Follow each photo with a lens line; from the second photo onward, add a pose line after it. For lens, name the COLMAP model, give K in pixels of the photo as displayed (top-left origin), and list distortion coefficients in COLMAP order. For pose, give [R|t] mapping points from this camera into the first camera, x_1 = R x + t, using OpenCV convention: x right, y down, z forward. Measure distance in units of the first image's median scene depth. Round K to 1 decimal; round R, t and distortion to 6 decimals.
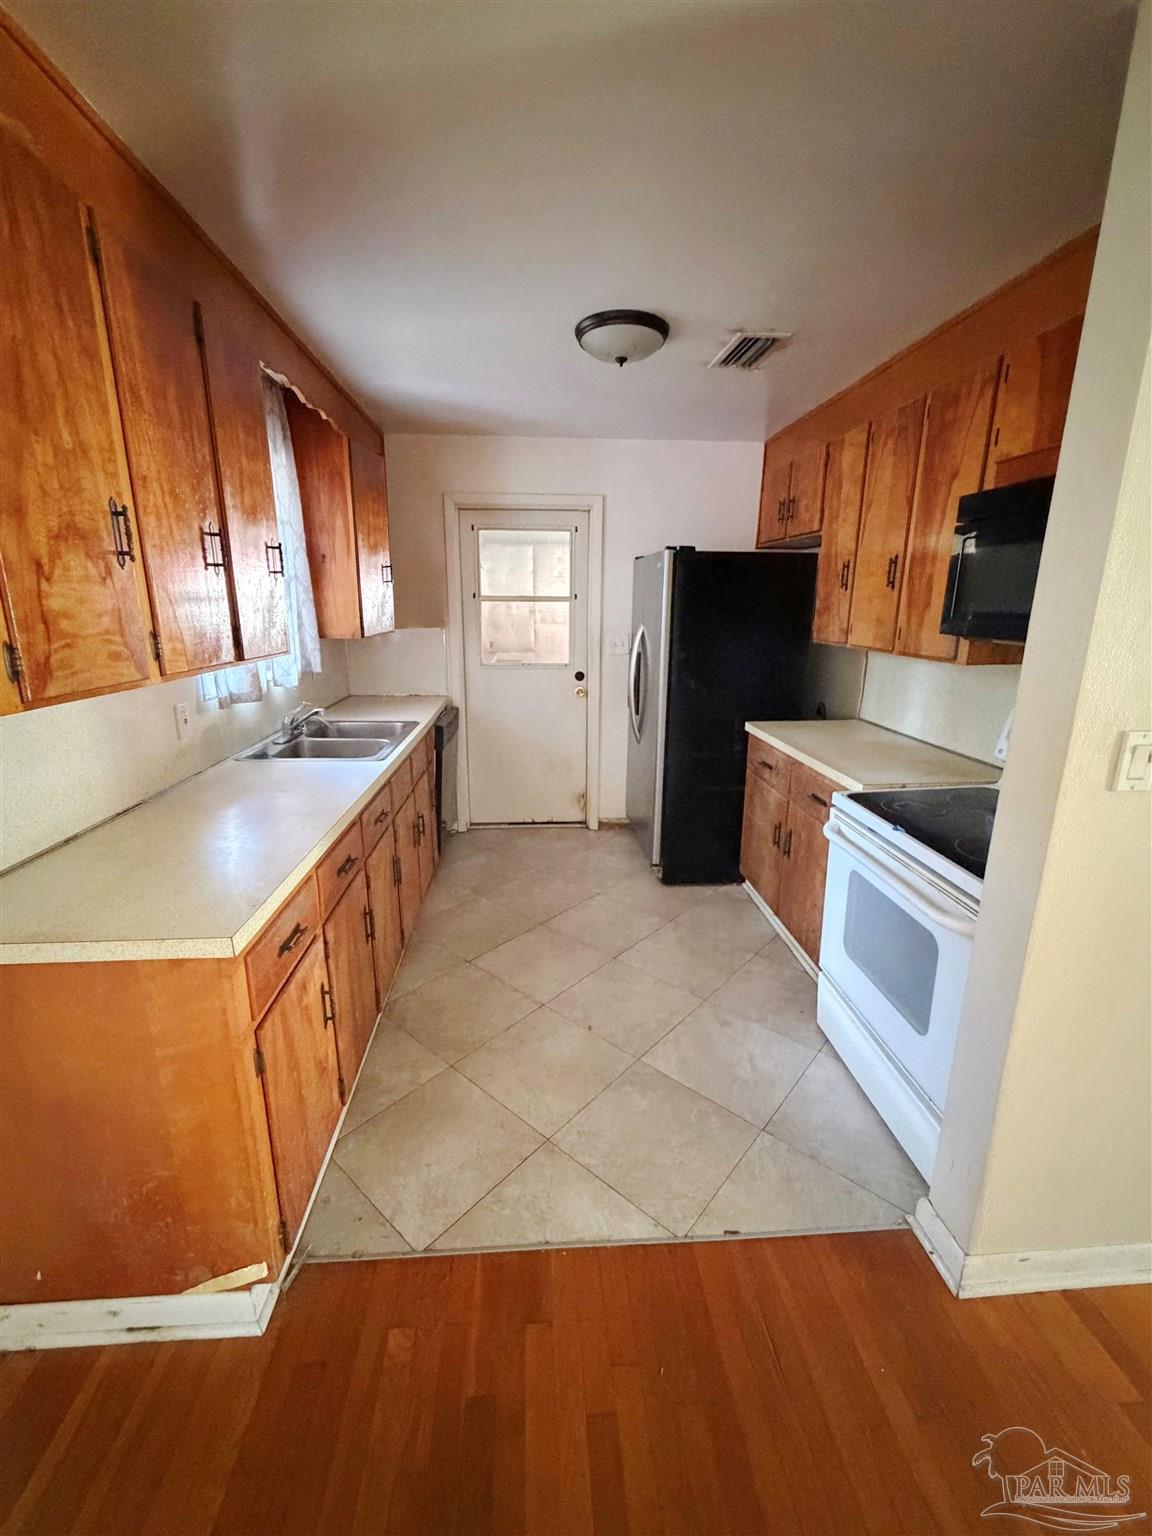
lens RADIAL K [[613.9, 0, 573.2], [0, 613.9, 763.3], [0, 0, 1]] dist [-0.001266, 0.000334]
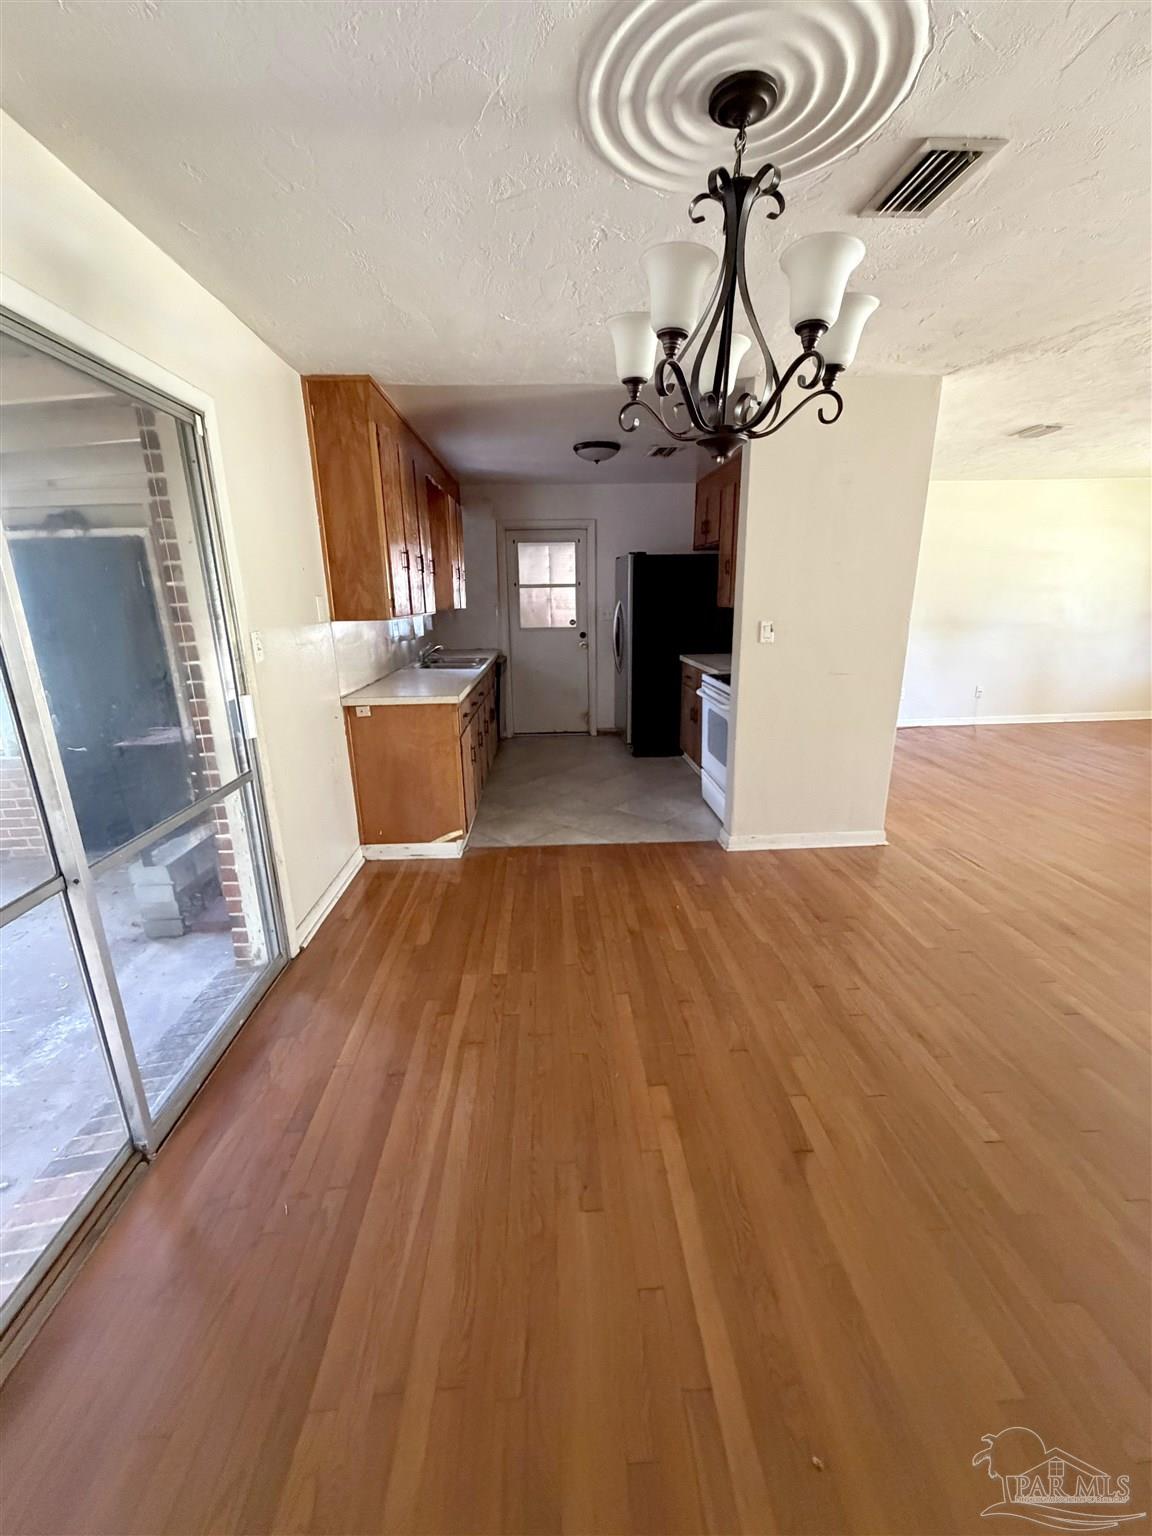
lens RADIAL K [[611.4, 0, 572.7], [0, 611.4, 770.9], [0, 0, 1]] dist [-0.000278, 0.000065]
pose [[0.999539, -0.014682, -0.026571, 0.024533], [0.015261, 0.999648, 0.021715, 0.201435], [0.026242, -0.022111, 0.999411, -0.670406]]
